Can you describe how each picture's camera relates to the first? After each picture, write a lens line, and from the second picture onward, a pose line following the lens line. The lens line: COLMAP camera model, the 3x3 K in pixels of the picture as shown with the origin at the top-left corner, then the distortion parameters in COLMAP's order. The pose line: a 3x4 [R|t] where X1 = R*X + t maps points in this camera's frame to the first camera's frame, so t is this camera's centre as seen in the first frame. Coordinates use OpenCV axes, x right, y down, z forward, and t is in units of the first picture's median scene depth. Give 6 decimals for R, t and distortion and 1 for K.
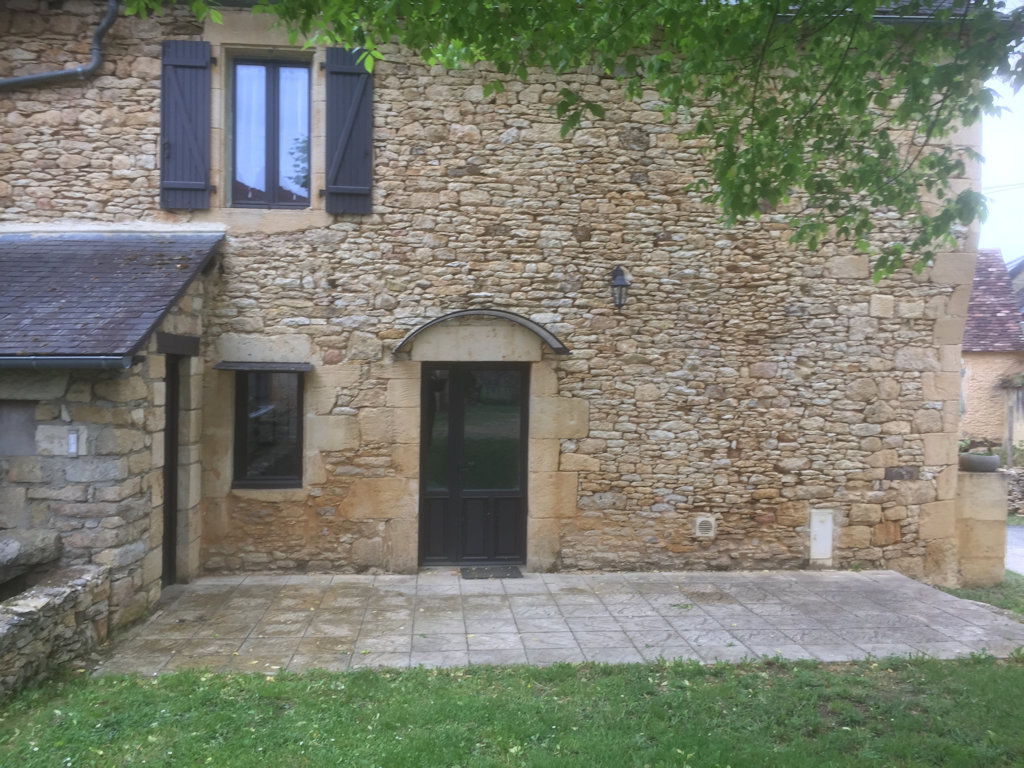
lens RADIAL K [[866.6, 0, 512.0], [0, 866.6, 384.0], [0, 0, 1]] dist [0.069210, -0.100714]
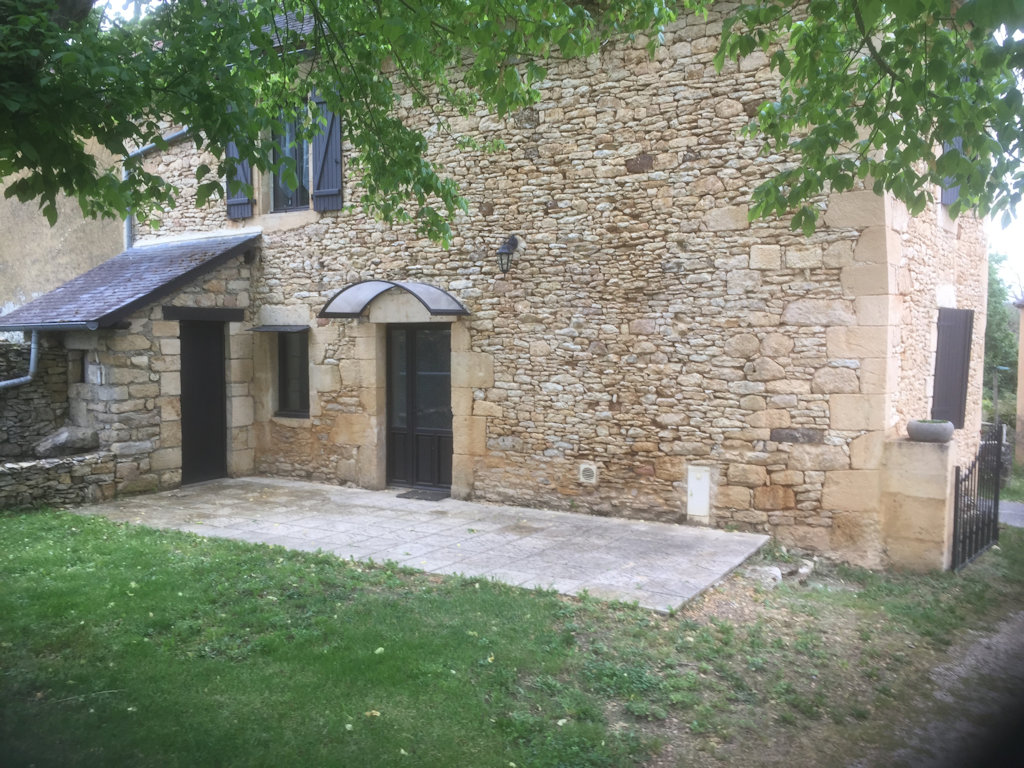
lens RADIAL K [[866.6, 0, 512.0], [0, 866.6, 384.0], [0, 0, 1]] dist [0.069210, -0.100714]
pose [[0.823091, 0.024867, -0.567364, 0.755555], [-0.001408, 0.999127, 0.041748, 0.009006], [0.567907, -0.033564, 0.822408, 0.069806]]
